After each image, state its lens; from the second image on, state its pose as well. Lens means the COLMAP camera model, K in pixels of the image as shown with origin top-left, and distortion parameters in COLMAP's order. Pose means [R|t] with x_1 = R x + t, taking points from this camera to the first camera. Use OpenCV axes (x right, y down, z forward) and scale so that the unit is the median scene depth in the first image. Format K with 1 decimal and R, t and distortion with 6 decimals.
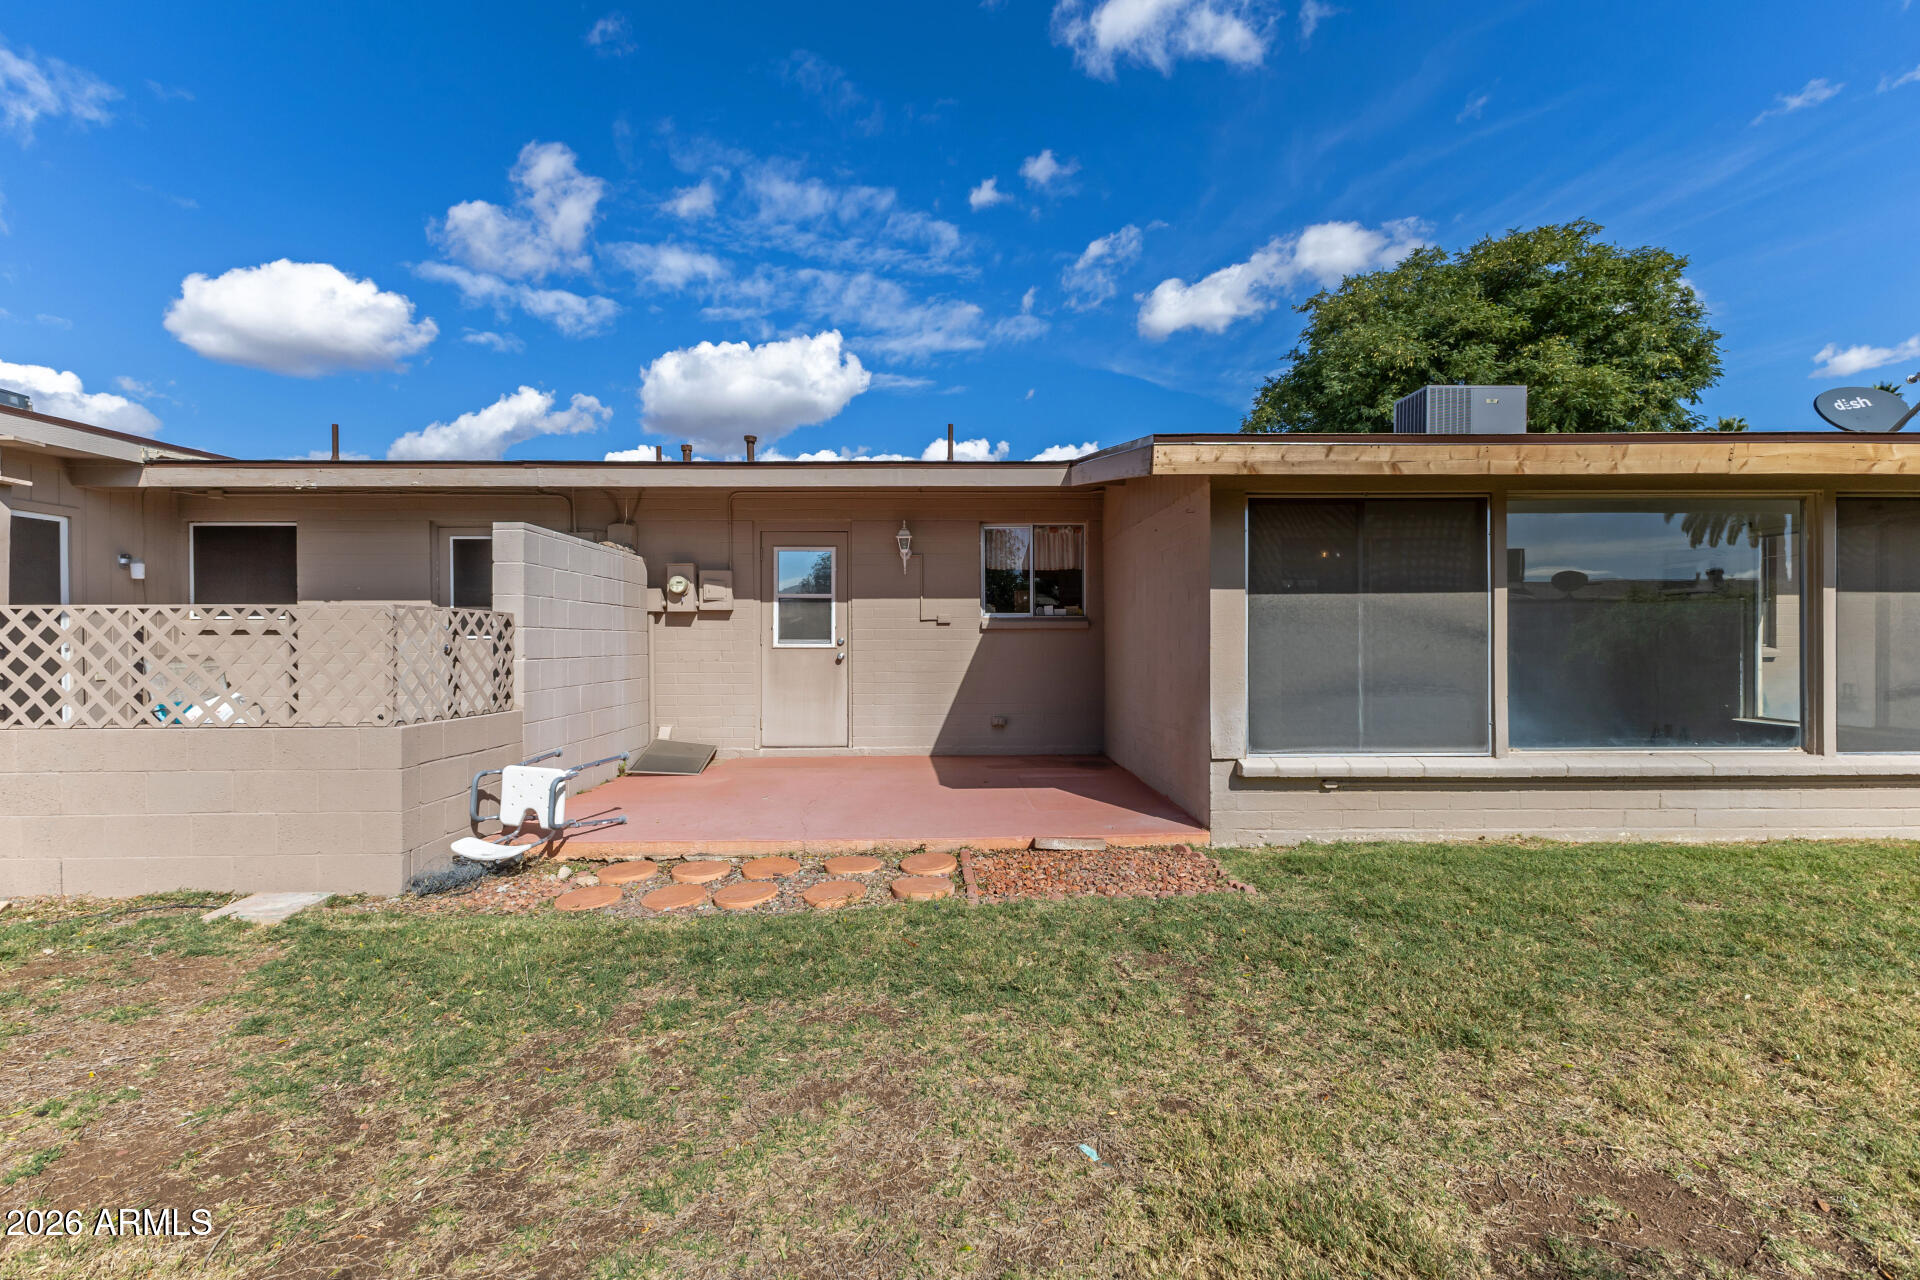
lens RADIAL K [[831.4, 0, 916.6], [0, 831.4, 648.9], [0, 0, 1]] dist [0.013291, -0.003683]
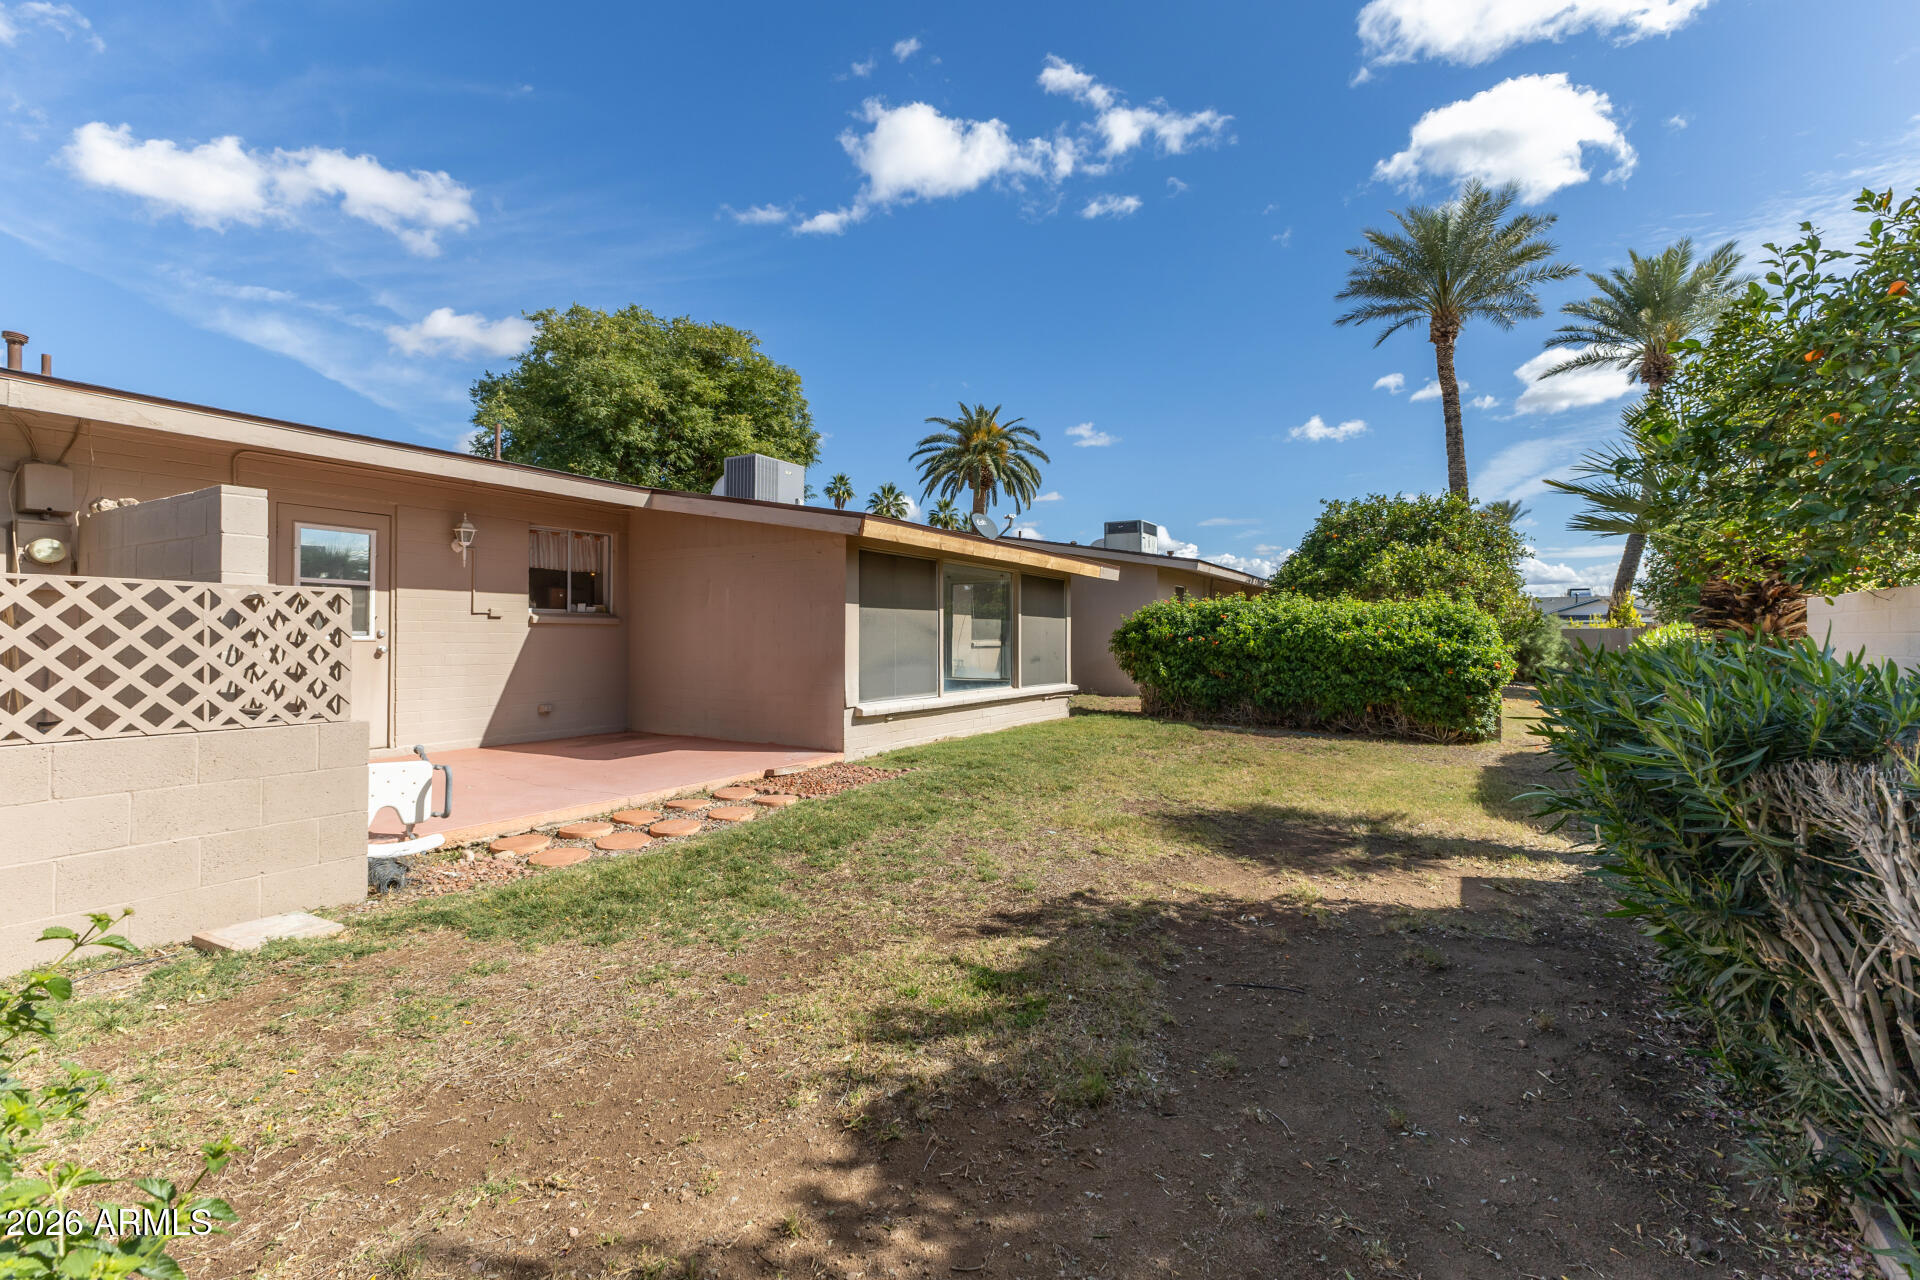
lens RADIAL K [[831.4, 0, 957.6], [0, 831.4, 639.9], [0, 0, 1]] dist [0.013291, -0.003683]
pose [[0.534882, 0.001555, 0.844925, -0.183682], [0.004088, 0.999982, -0.004428, 0.001619], [-0.844917, 0.005823, 0.534866, -0.011584]]
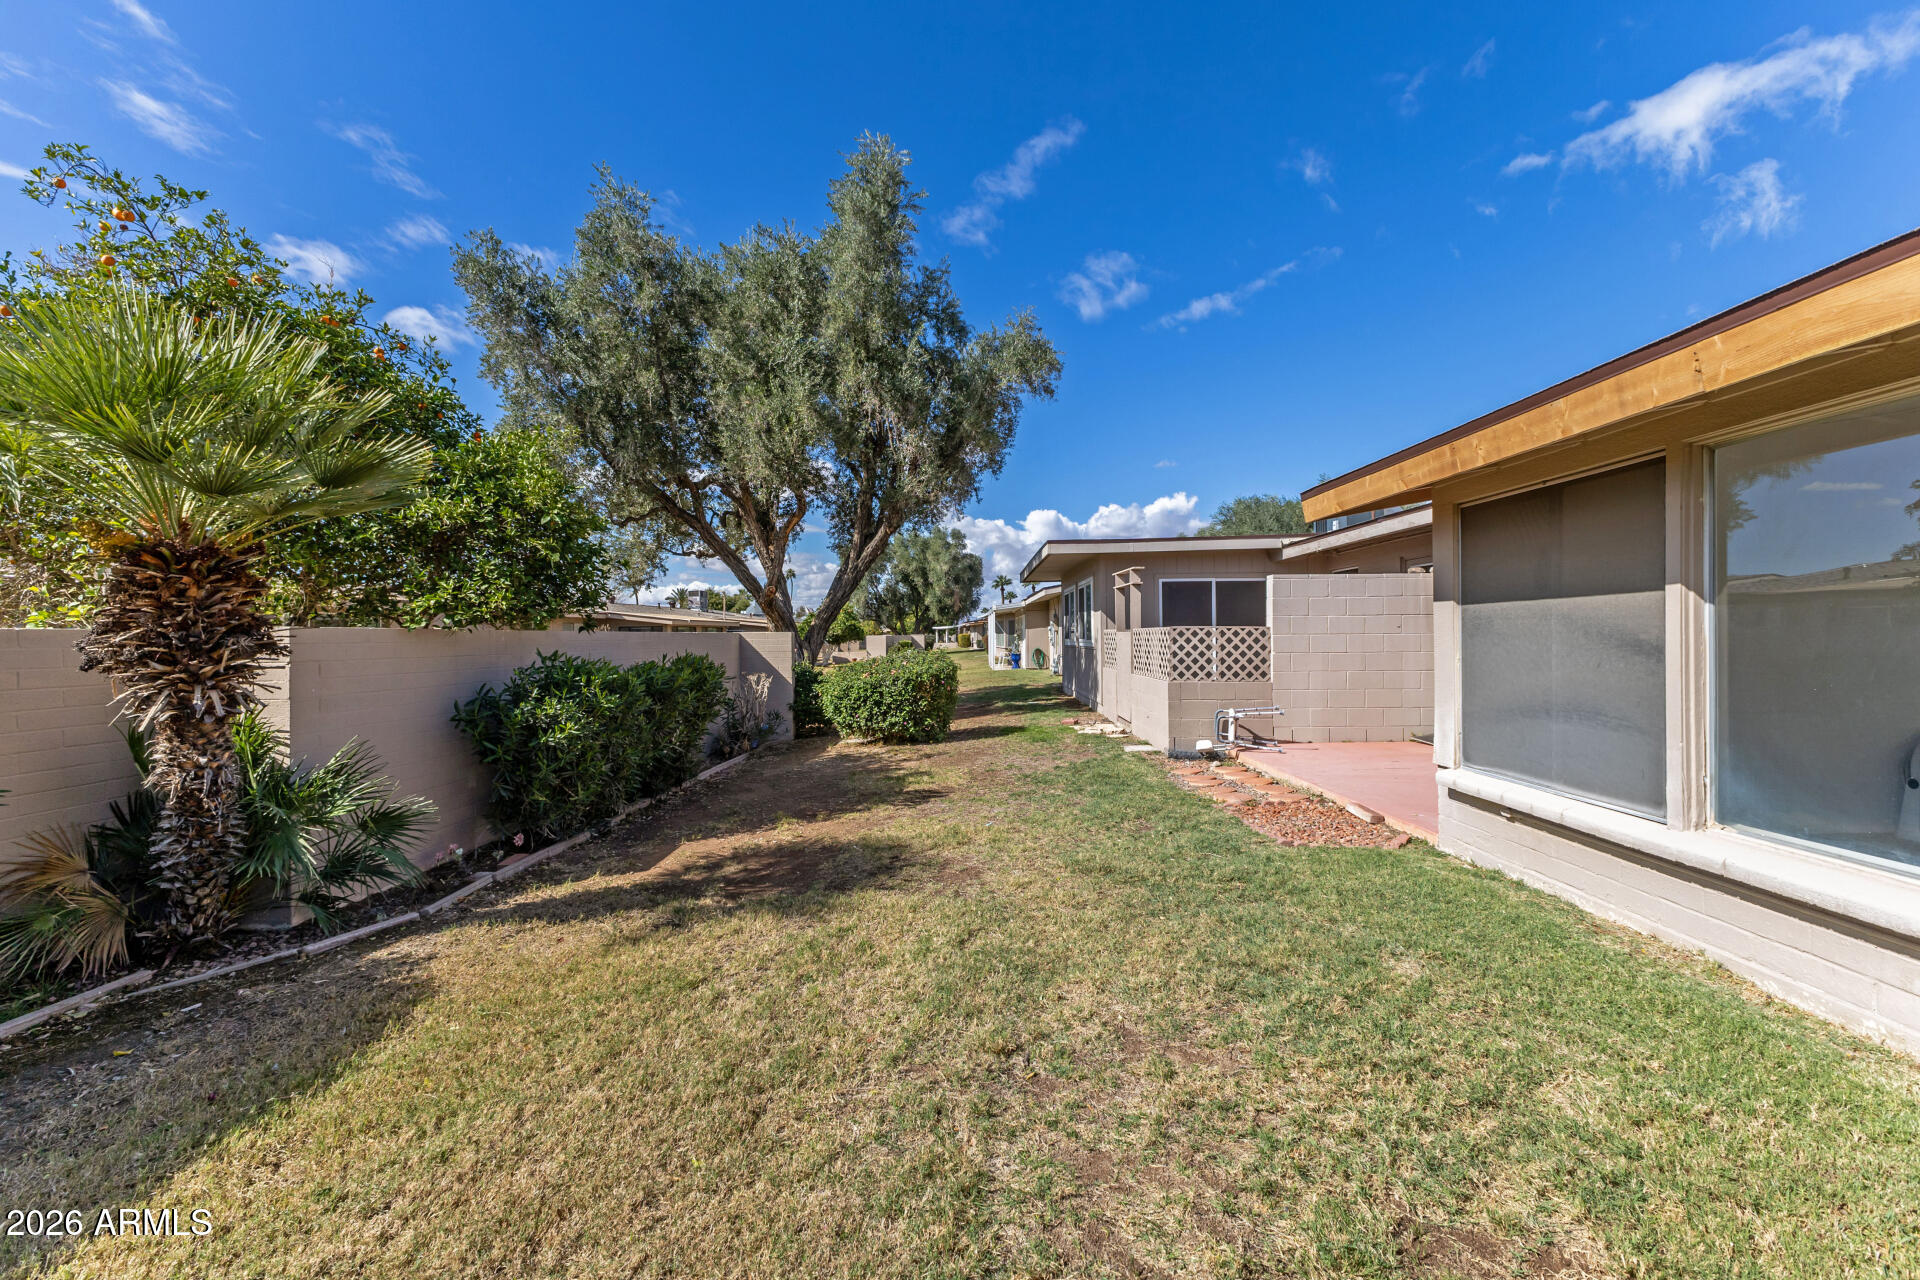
lens RADIAL K [[831.4, 0, 953.4], [0, 831.4, 660.0], [0, 0, 1]] dist [0.013291, -0.003683]
pose [[-0.037295, 0.032216, -0.998785, 0.283956], [0.004889, 0.999474, 0.032056, -0.007034], [0.999292, -0.003687, -0.037433, 0.086482]]
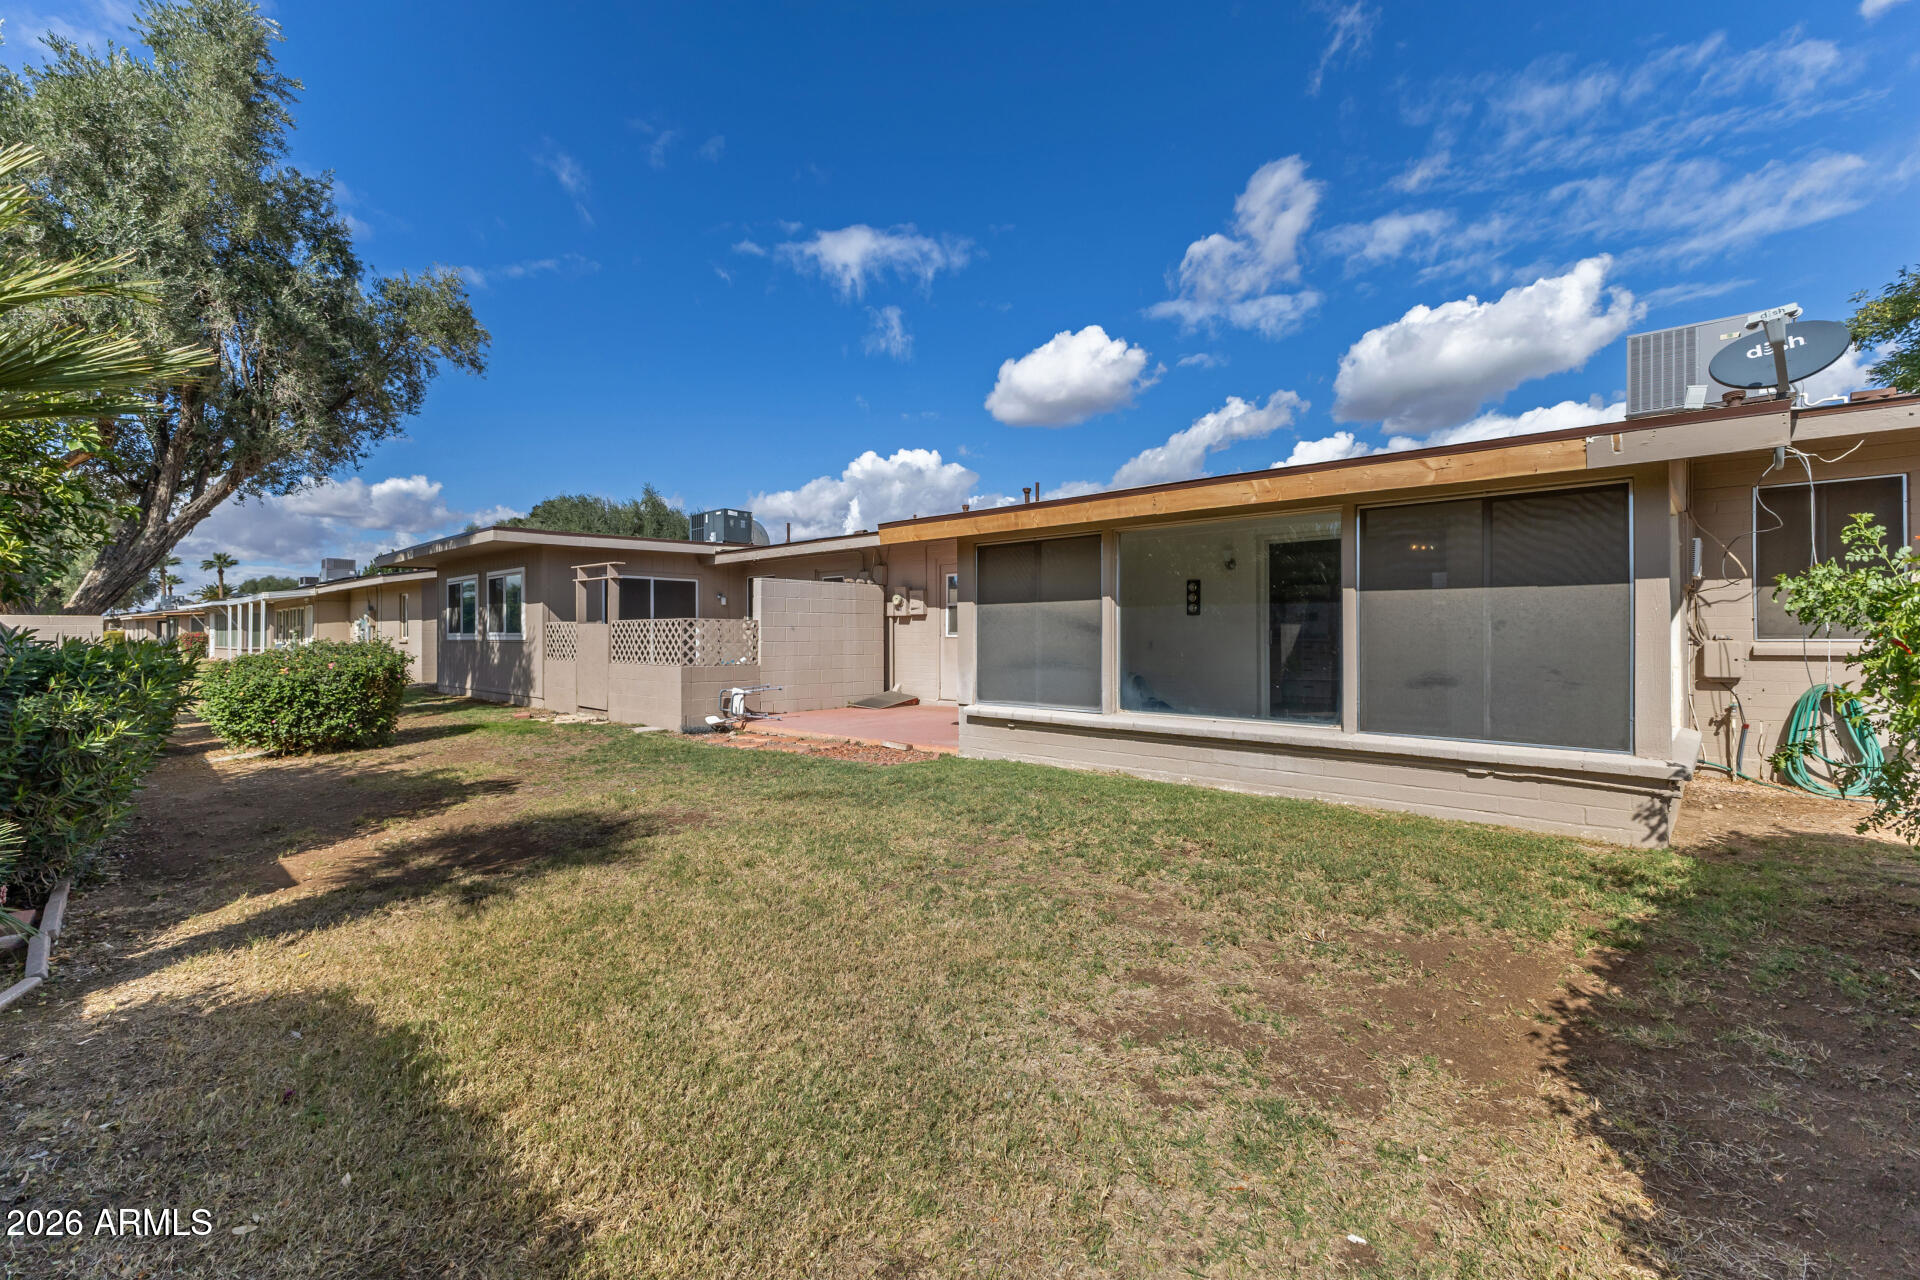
lens RADIAL K [[831.4, 0, 971.7], [0, 831.4, 629.6], [0, 0, 1]] dist [0.013291, -0.003683]
pose [[0.727532, -0.003584, -0.686064, 0.303279], [-0.006806, 0.999899, -0.012440, 0.000830], [0.686040, 0.013720, 0.727434, -0.038831]]
